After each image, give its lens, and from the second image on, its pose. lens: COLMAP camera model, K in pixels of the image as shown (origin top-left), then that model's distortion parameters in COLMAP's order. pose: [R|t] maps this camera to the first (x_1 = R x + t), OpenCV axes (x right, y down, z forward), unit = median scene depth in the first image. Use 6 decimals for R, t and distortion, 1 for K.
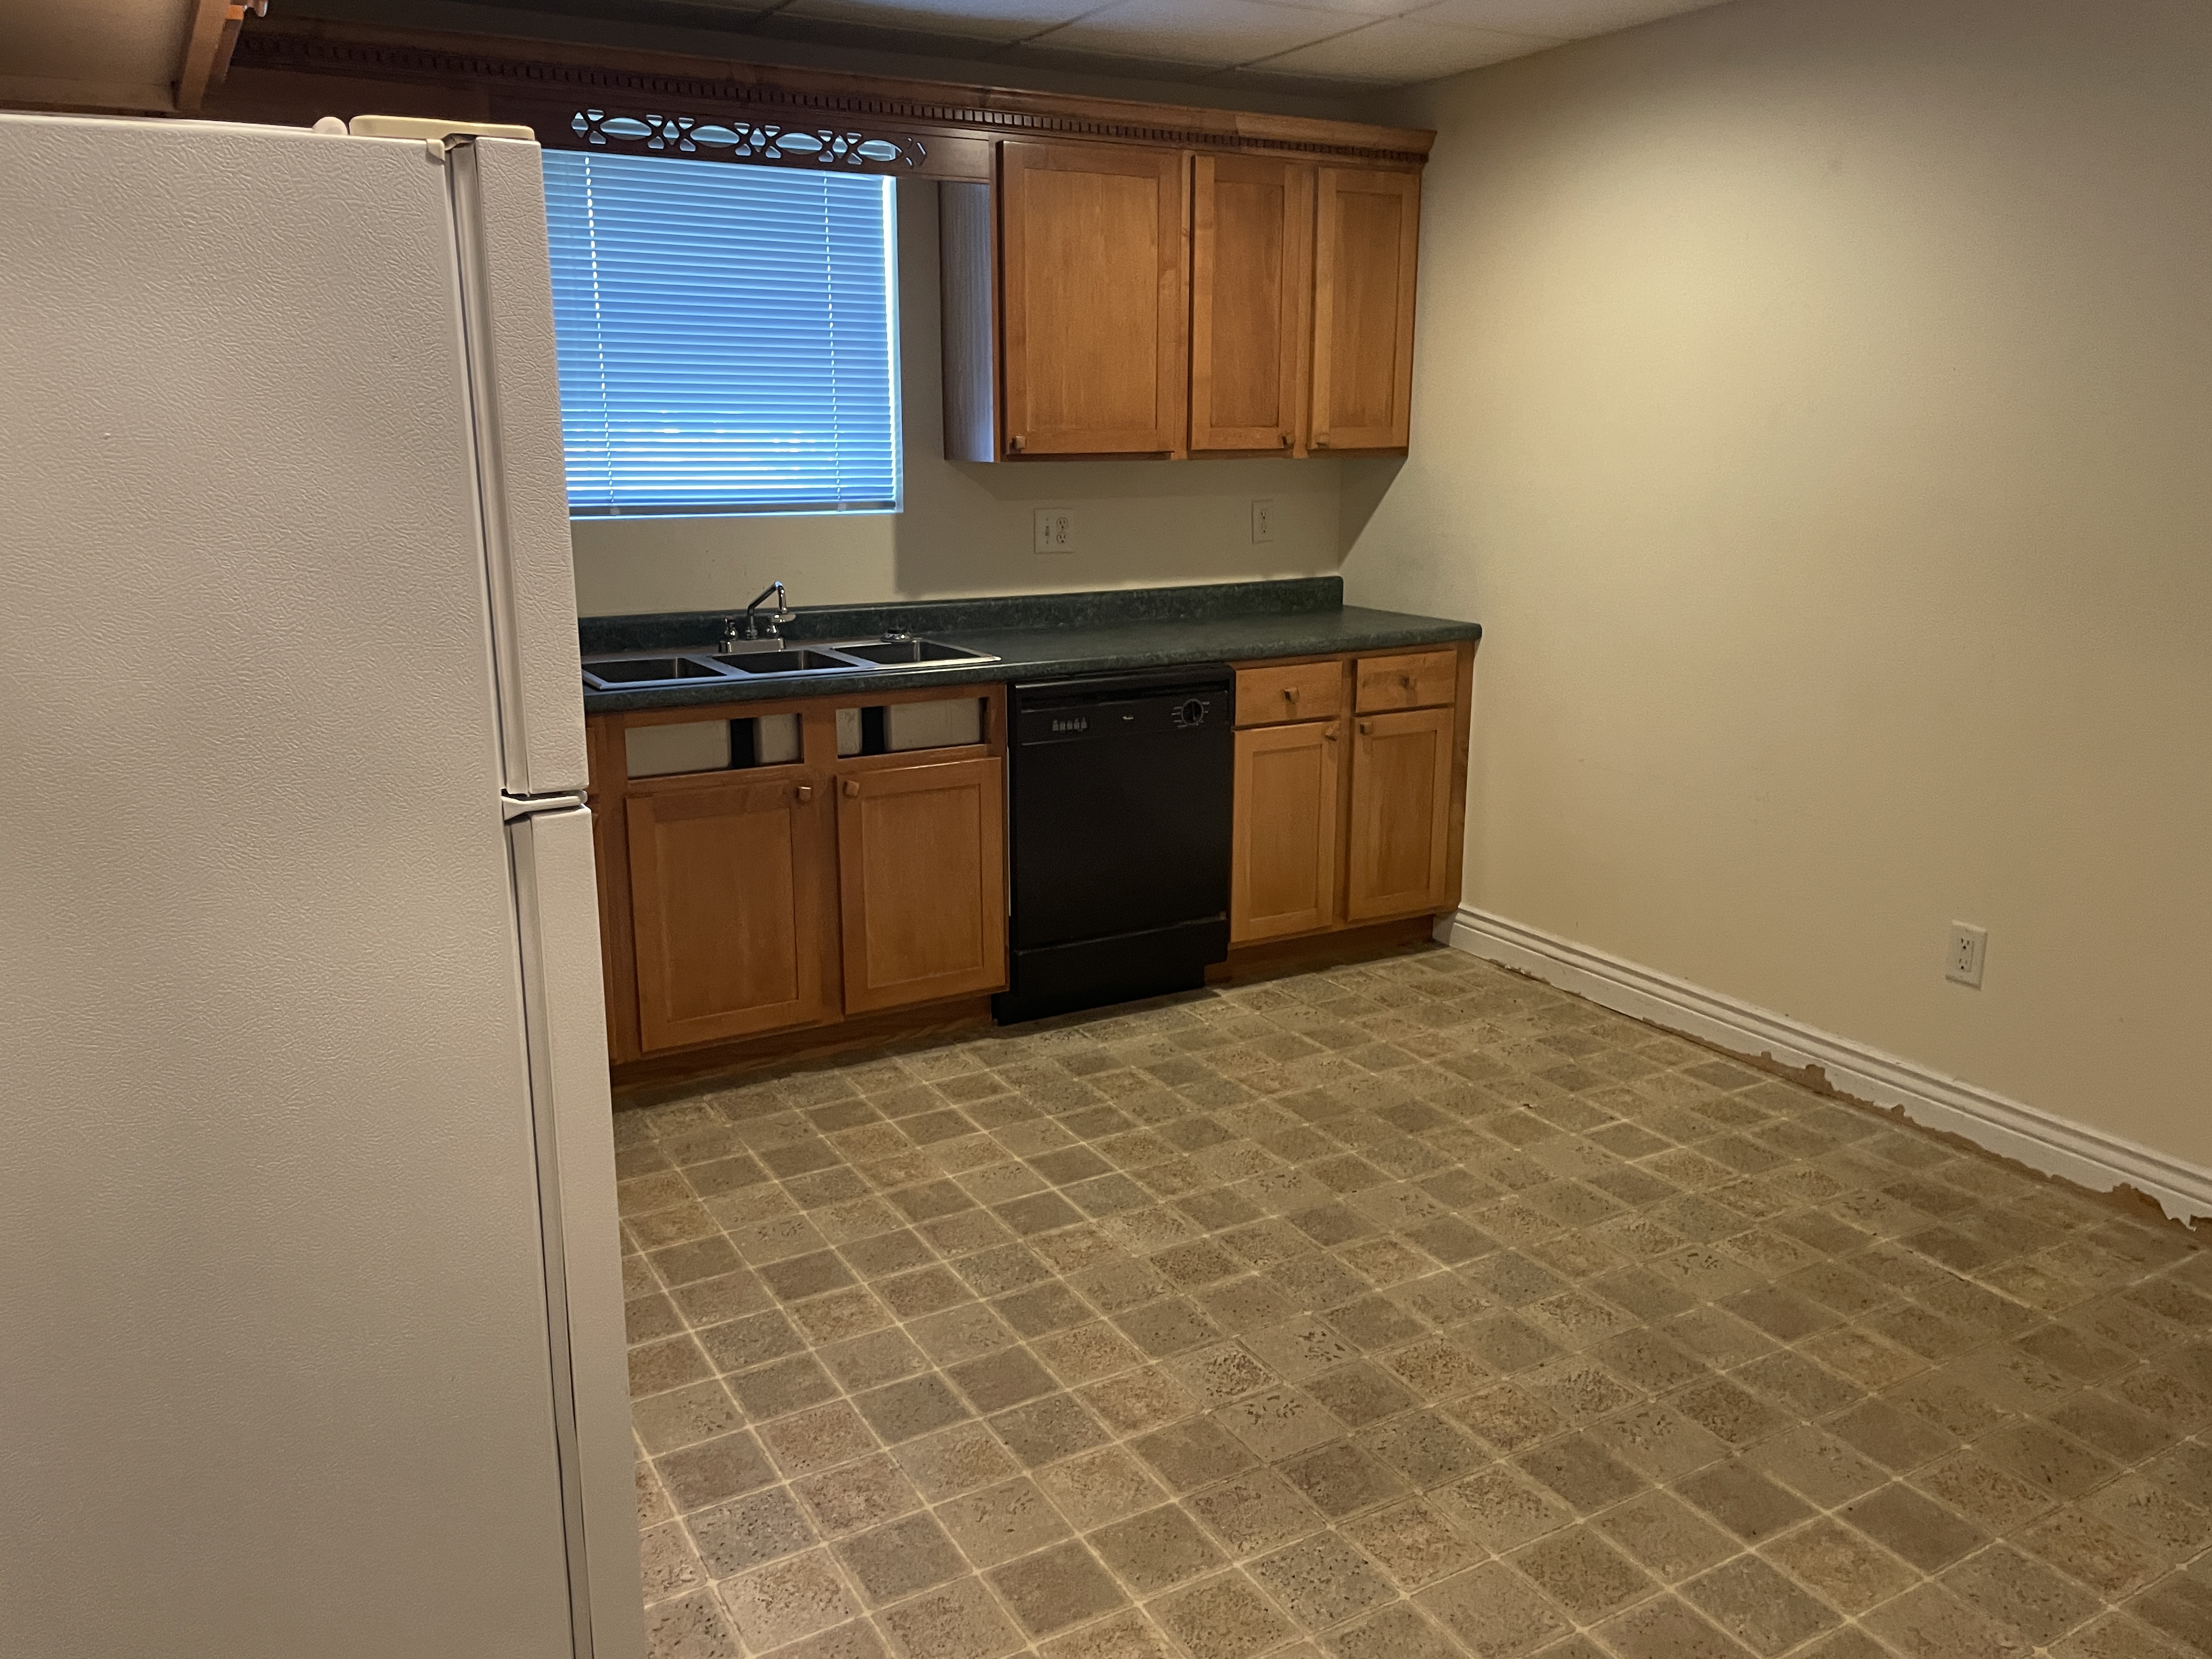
lens RADIAL K [[1655.8, 0, 1082.7], [0, 1655.8, 836.7], [0, 0, 1]] dist [0.099515, -0.127962]
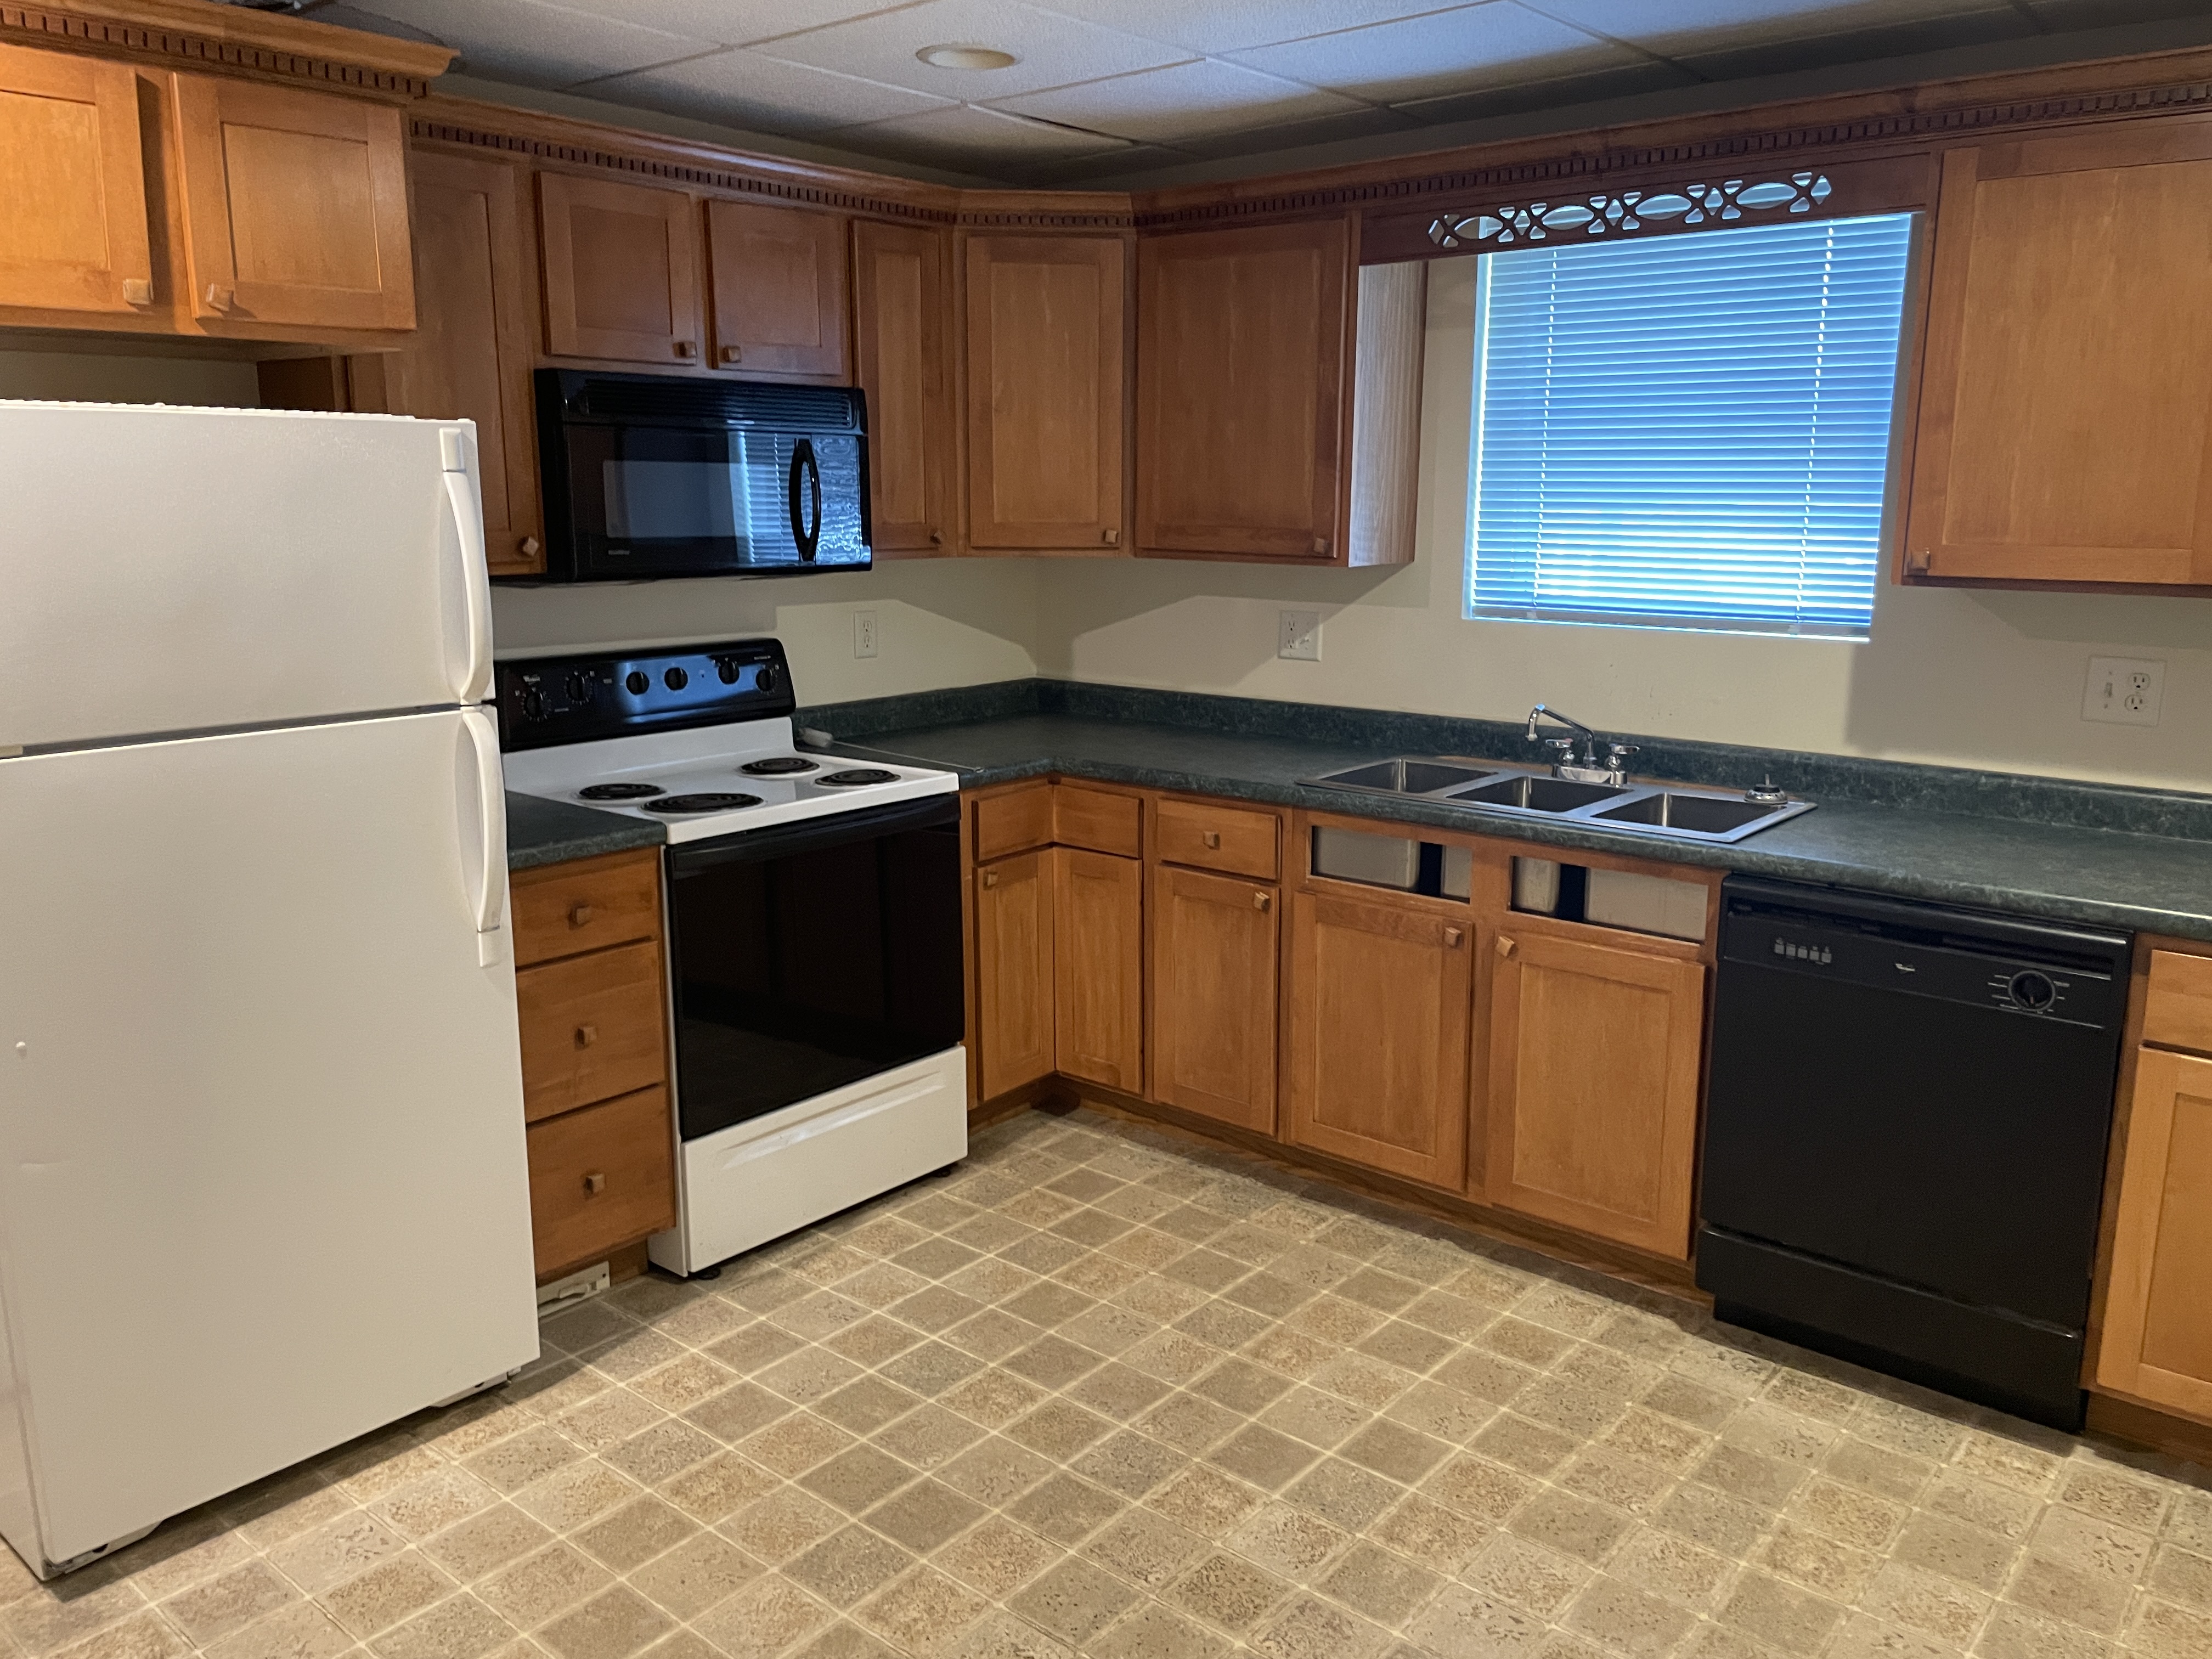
lens RADIAL K [[1655.8, 0, 1082.7], [0, 1655.8, 836.7], [0, 0, 1]] dist [0.099515, -0.127962]
pose [[0.349945, 0.197880, -0.915632, 0.548445], [-0.229096, 0.965833, 0.121171, -0.134748], [0.908325, 0.167364, 0.383321, 0.440621]]
